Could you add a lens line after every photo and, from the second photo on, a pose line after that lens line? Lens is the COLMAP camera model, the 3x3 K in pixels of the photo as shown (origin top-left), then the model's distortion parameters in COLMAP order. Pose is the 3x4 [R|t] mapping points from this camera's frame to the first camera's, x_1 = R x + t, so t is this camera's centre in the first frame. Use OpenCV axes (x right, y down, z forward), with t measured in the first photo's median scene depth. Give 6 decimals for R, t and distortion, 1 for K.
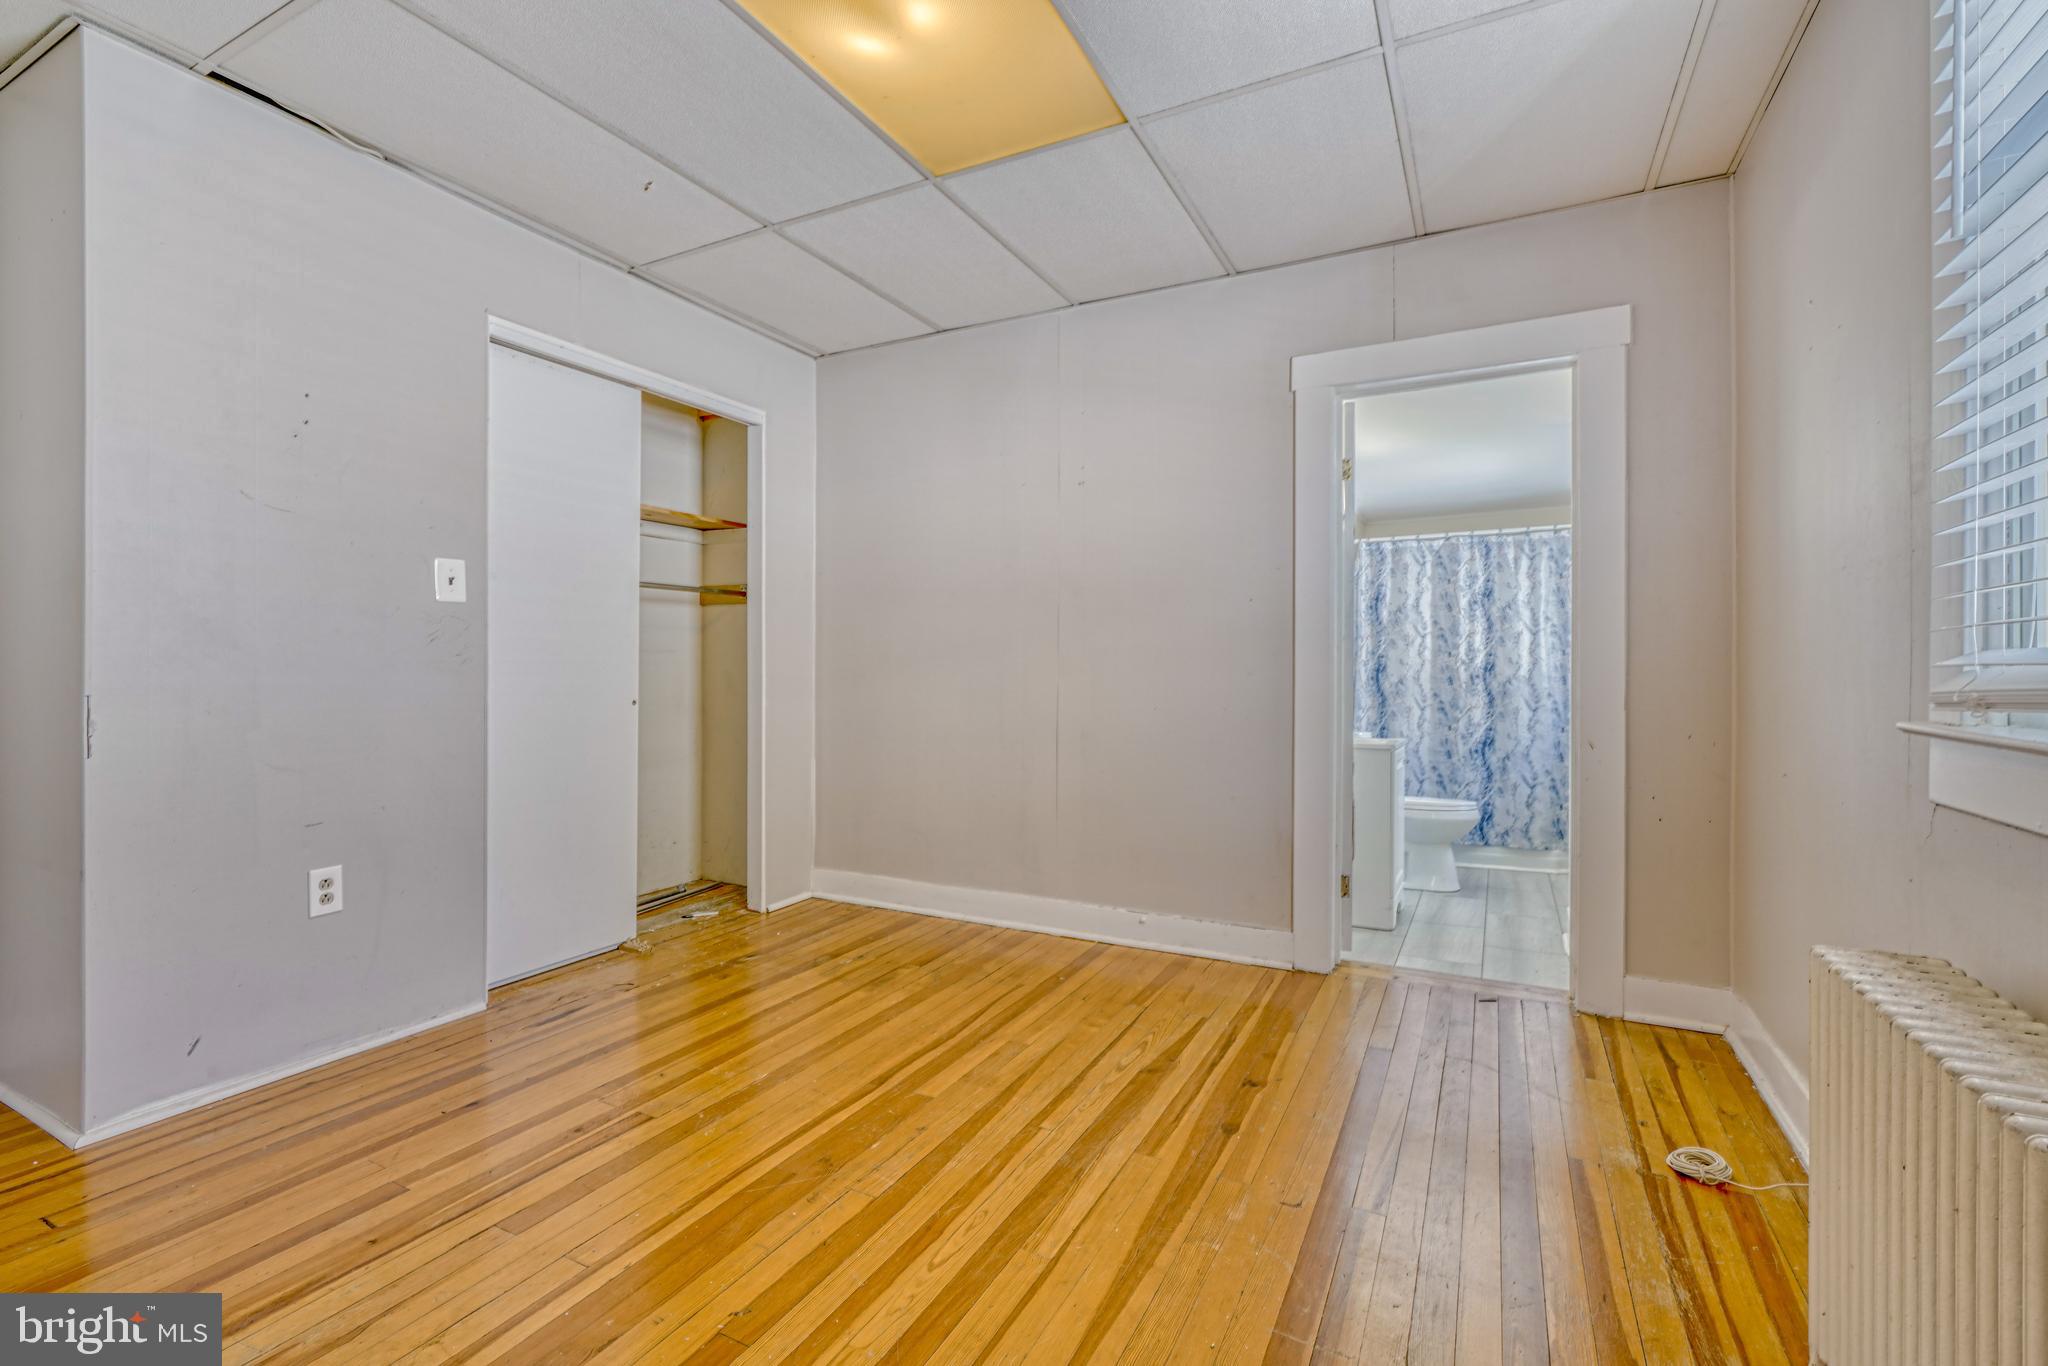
lens RADIAL K [[928.2, 0, 1016.9], [0, 928.2, 673.1], [0, 0, 1]] dist [-0.009180, 0.004511]
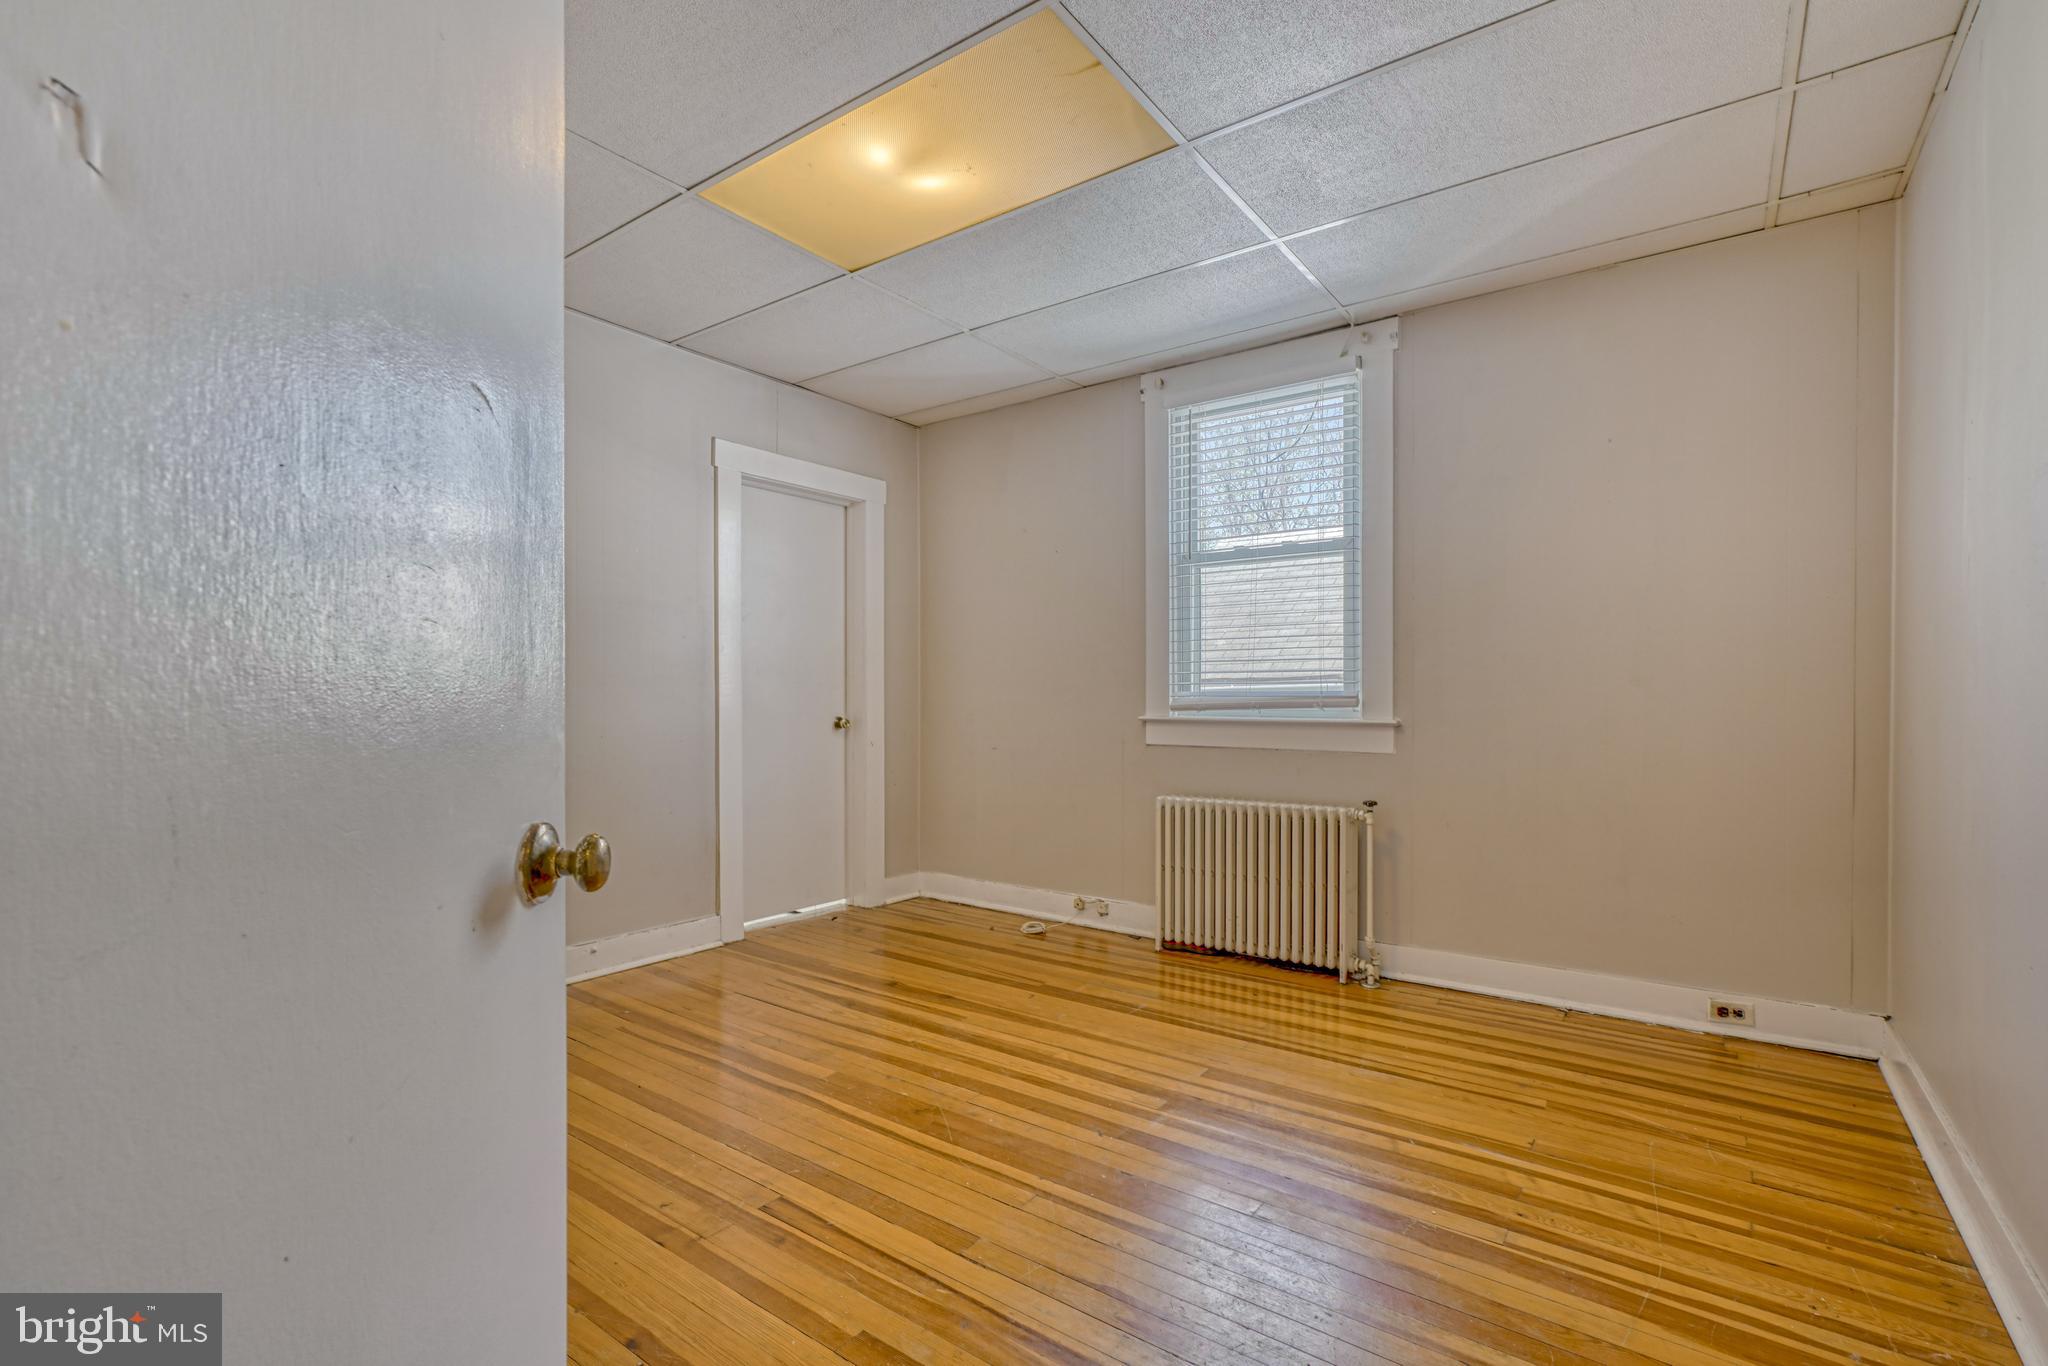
lens RADIAL K [[928.2, 0, 1025.2], [0, 928.2, 714.0], [0, 0, 1]] dist [-0.009180, 0.004511]
pose [[0.140686, -0.018598, 0.989880, -1.175015], [0.005779, 0.999822, 0.017963, -0.004654], [-0.990037, 0.003193, 0.140768, 0.600964]]
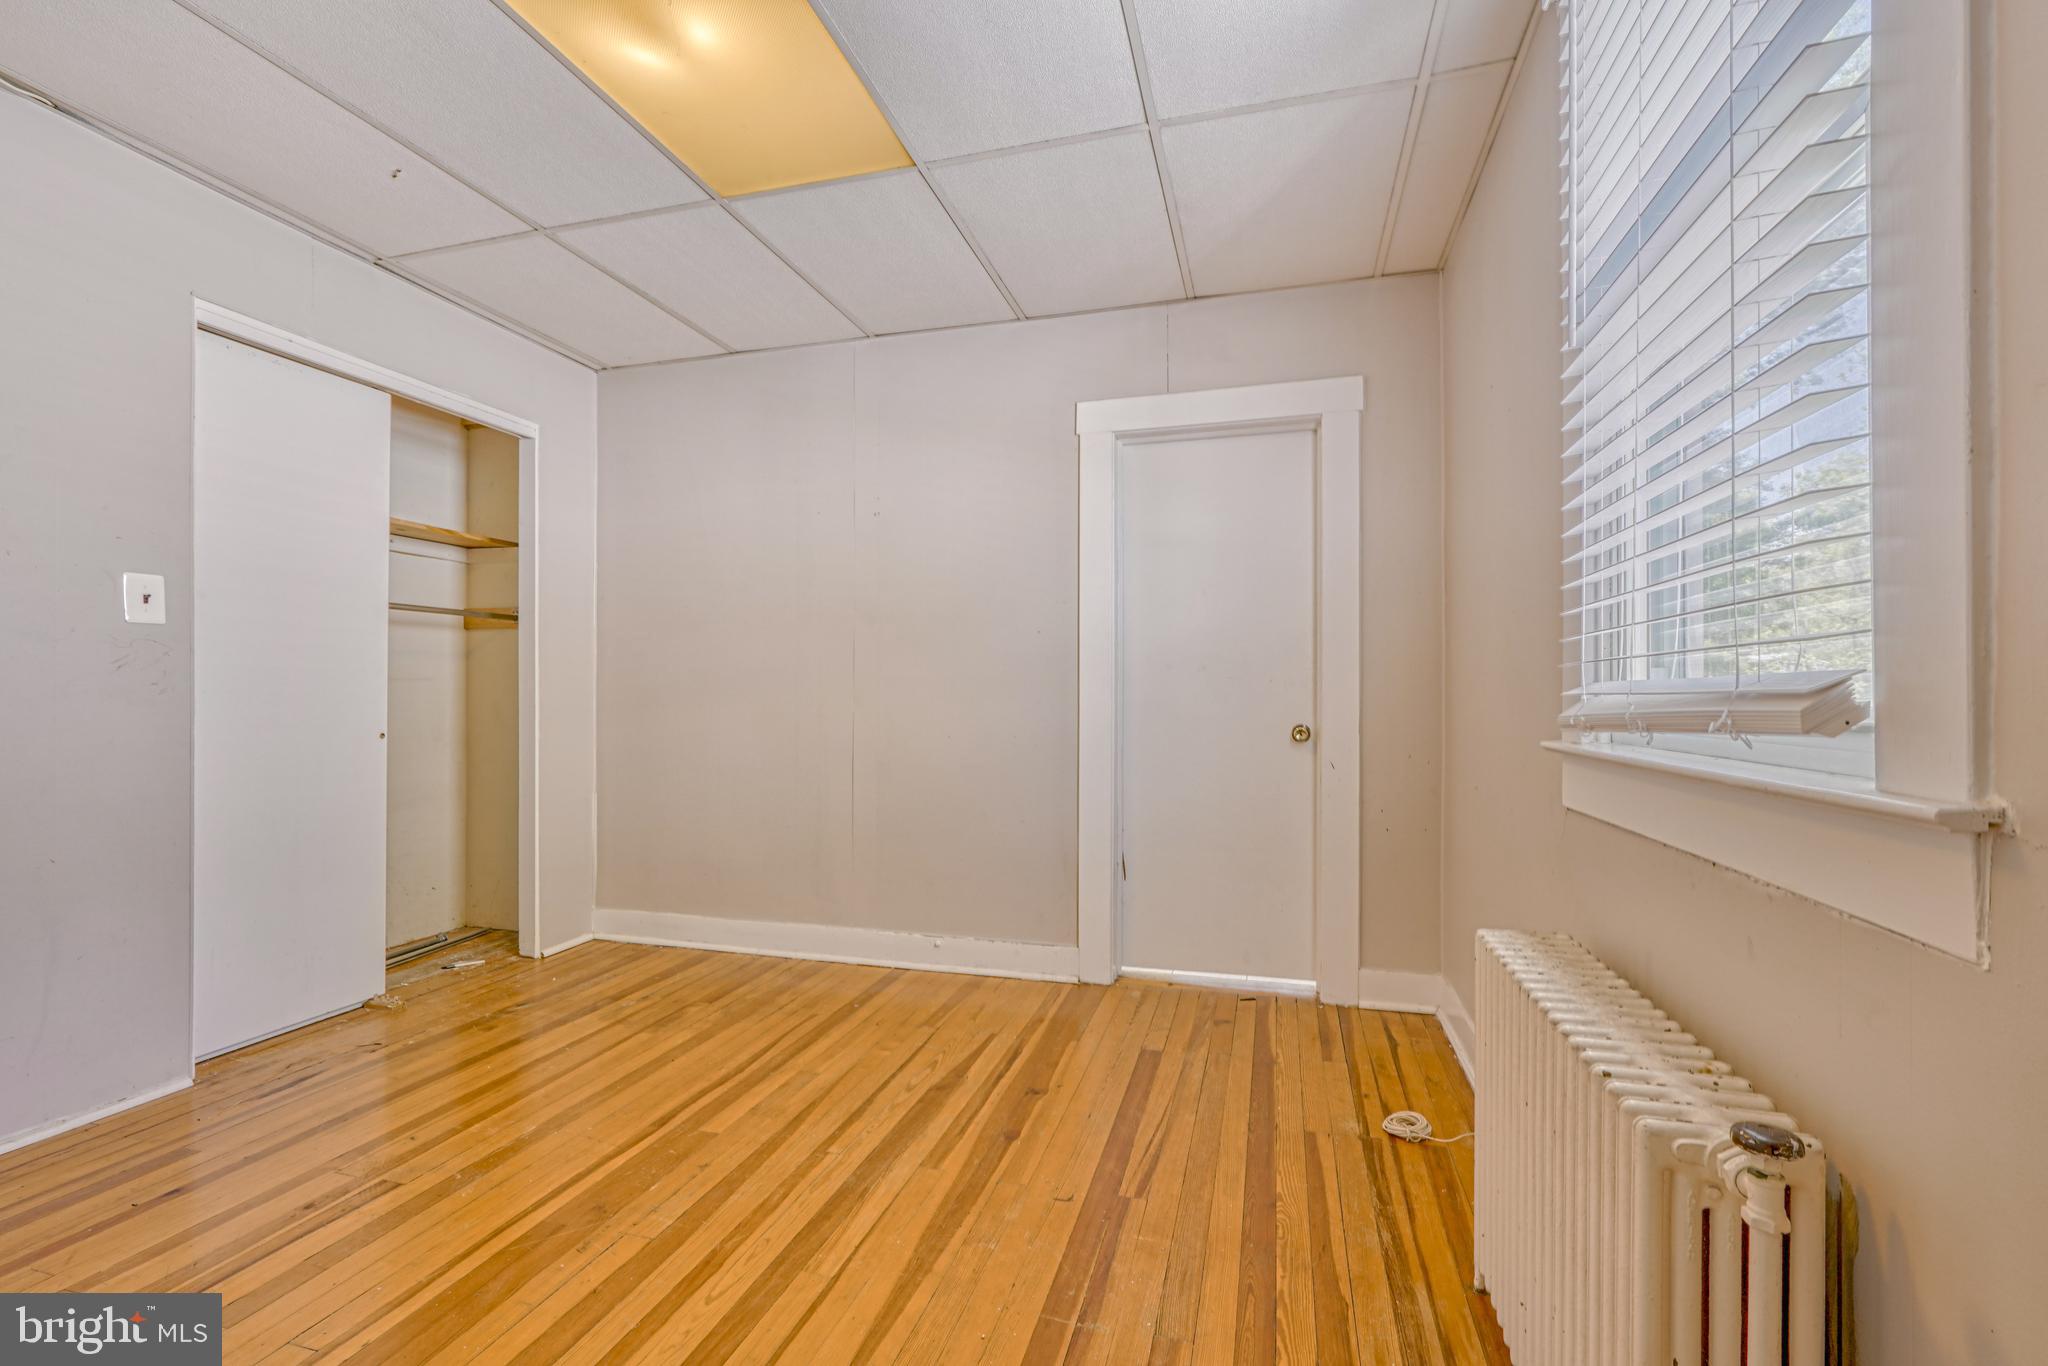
lens RADIAL K [[928.2, 0, 1019.5], [0, 928.2, 701.0], [0, 0, 1]] dist [-0.009180, 0.004511]
pose [[0.978827, -0.001767, 0.204680, 0.022692], [0.002035, 0.999997, -0.001102, -0.000103], [-0.204677, 0.001495, 0.978828, -0.029547]]
